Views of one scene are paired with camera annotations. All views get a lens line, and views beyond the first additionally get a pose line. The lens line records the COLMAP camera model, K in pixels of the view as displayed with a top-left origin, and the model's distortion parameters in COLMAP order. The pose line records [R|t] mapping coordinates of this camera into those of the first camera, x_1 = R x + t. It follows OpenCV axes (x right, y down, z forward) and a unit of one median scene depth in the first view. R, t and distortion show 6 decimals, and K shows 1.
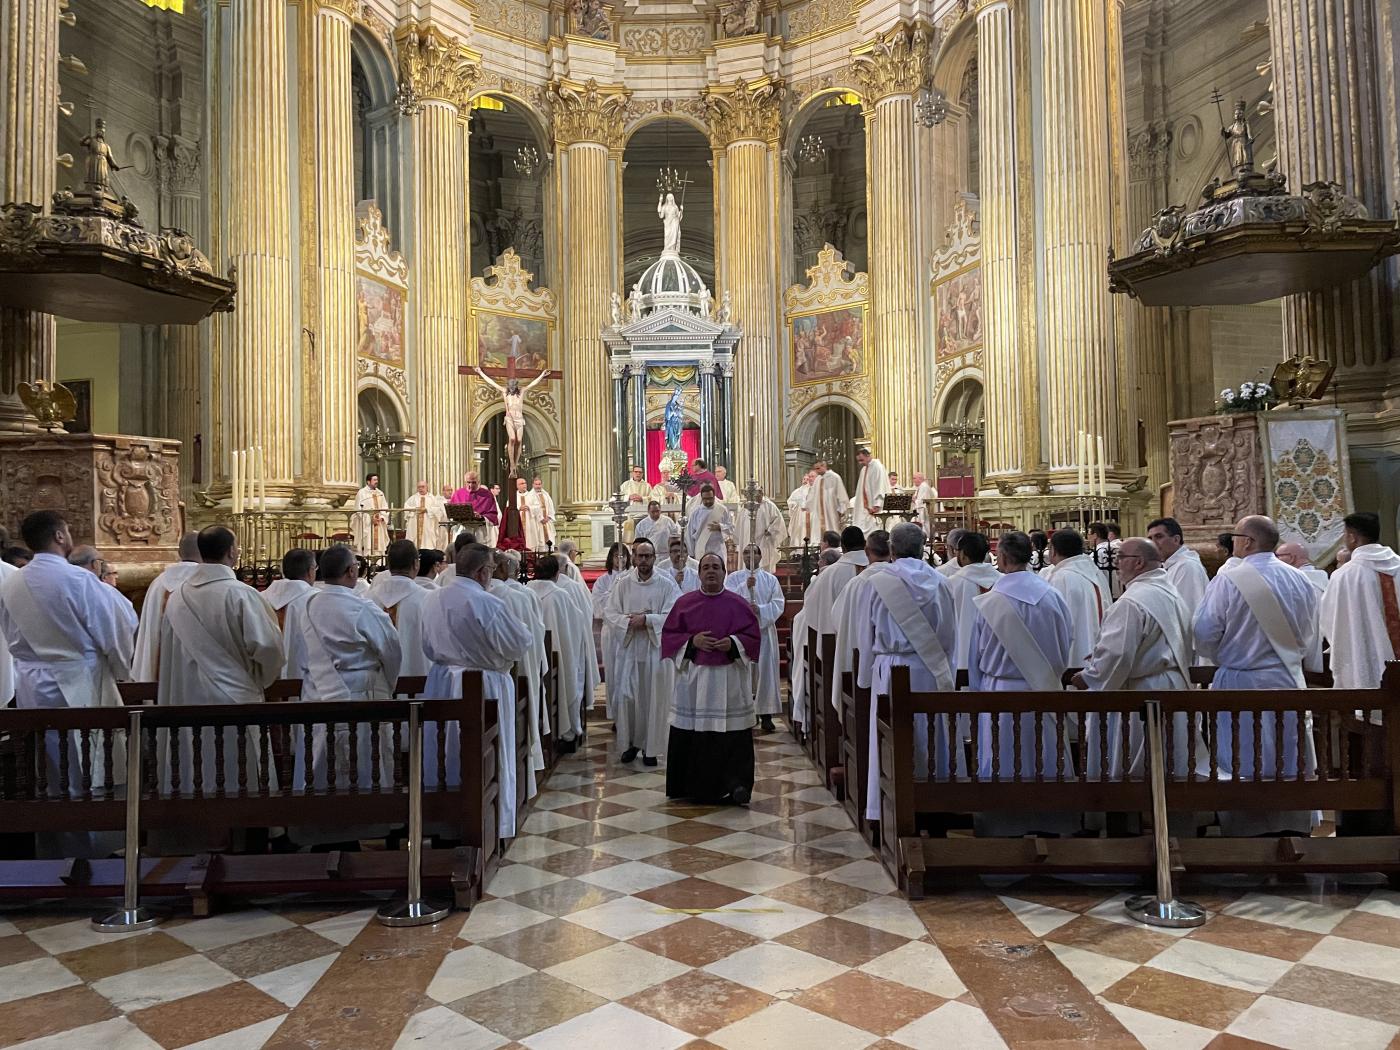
lens RADIAL K [[1053.9, 0, 684.8], [0, 1053.9, 525.6], [0, 0, 1]] dist [0.086997, -0.109437]
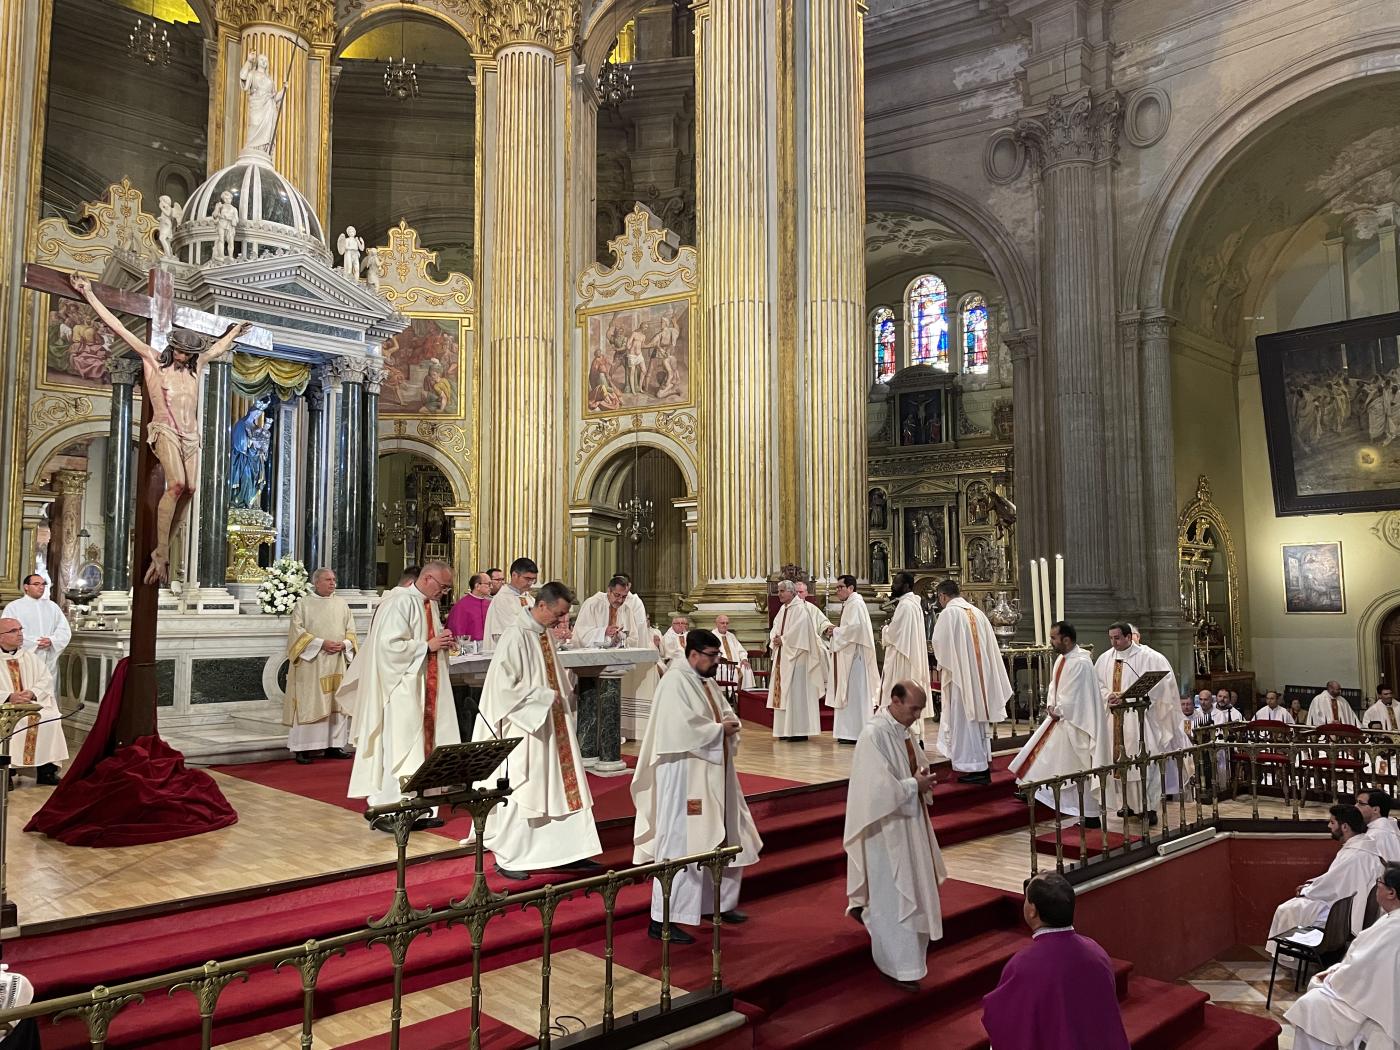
lens RADIAL K [[1053.9, 0, 703.6], [0, 1053.9, 522.0], [0, 0, 1]] dist [0.086997, -0.109437]
pose [[0.731979, 0.073664, 0.677333, -0.186429], [-0.036541, 0.996952, -0.068934, -0.031575], [-0.680347, 0.025708, 0.732440, 0.385876]]
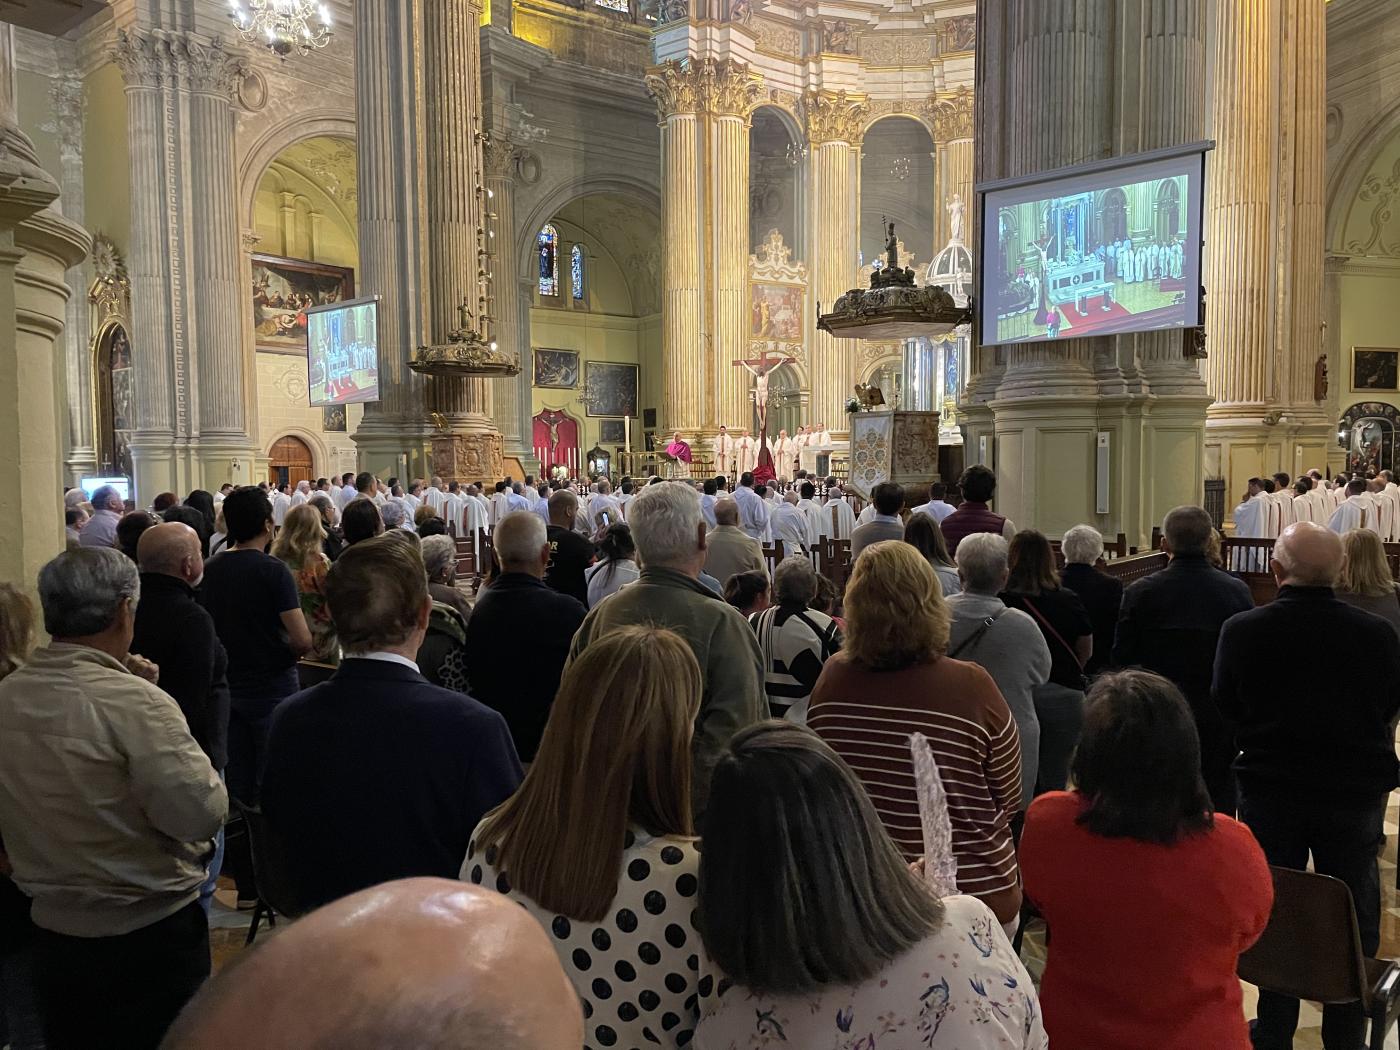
lens RADIAL K [[1053.9, 0, 711.3], [0, 1053.9, 549.0], [0, 0, 1]] dist [0.086997, -0.109437]
pose [[0.775367, 0.057141, -0.628921, 0.530458], [0.016126, 0.993782, 0.110172, -0.027667], [0.631305, -0.095565, 0.769624, -0.201417]]
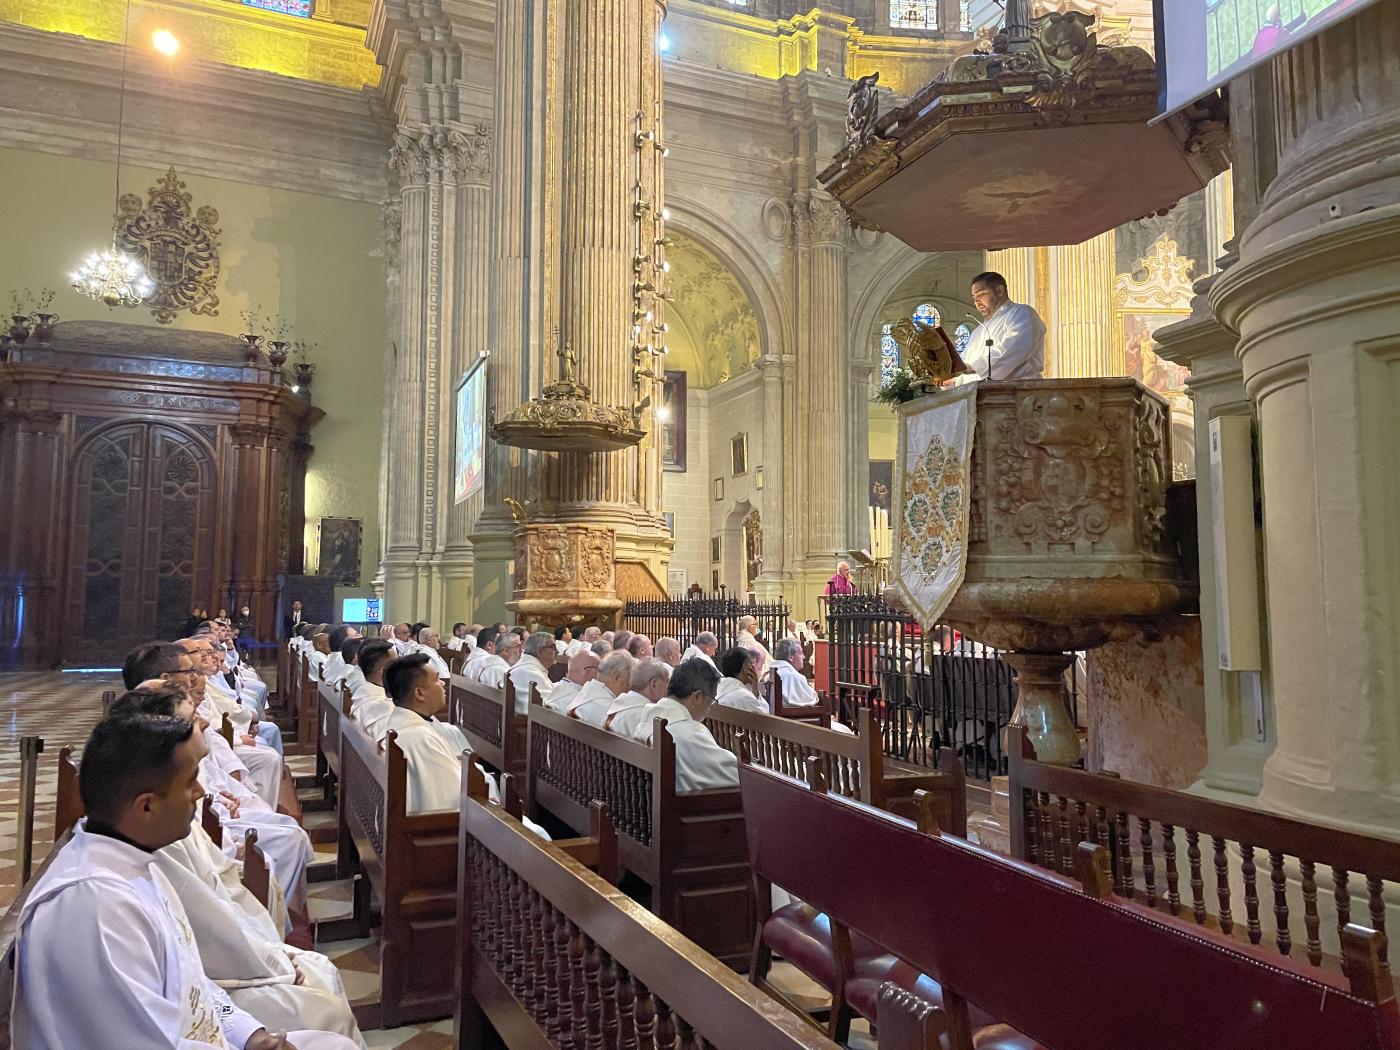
lens RADIAL K [[1053.9, 0, 706.3], [0, 1053.9, 524.5], [0, 0, 1]] dist [0.086997, -0.109437]
pose [[0.379759, -0.055933, -0.923393, 0.403735], [0.022754, 0.998433, -0.051120, 0.002852], [0.924805, -0.001598, 0.380437, 0.213299]]
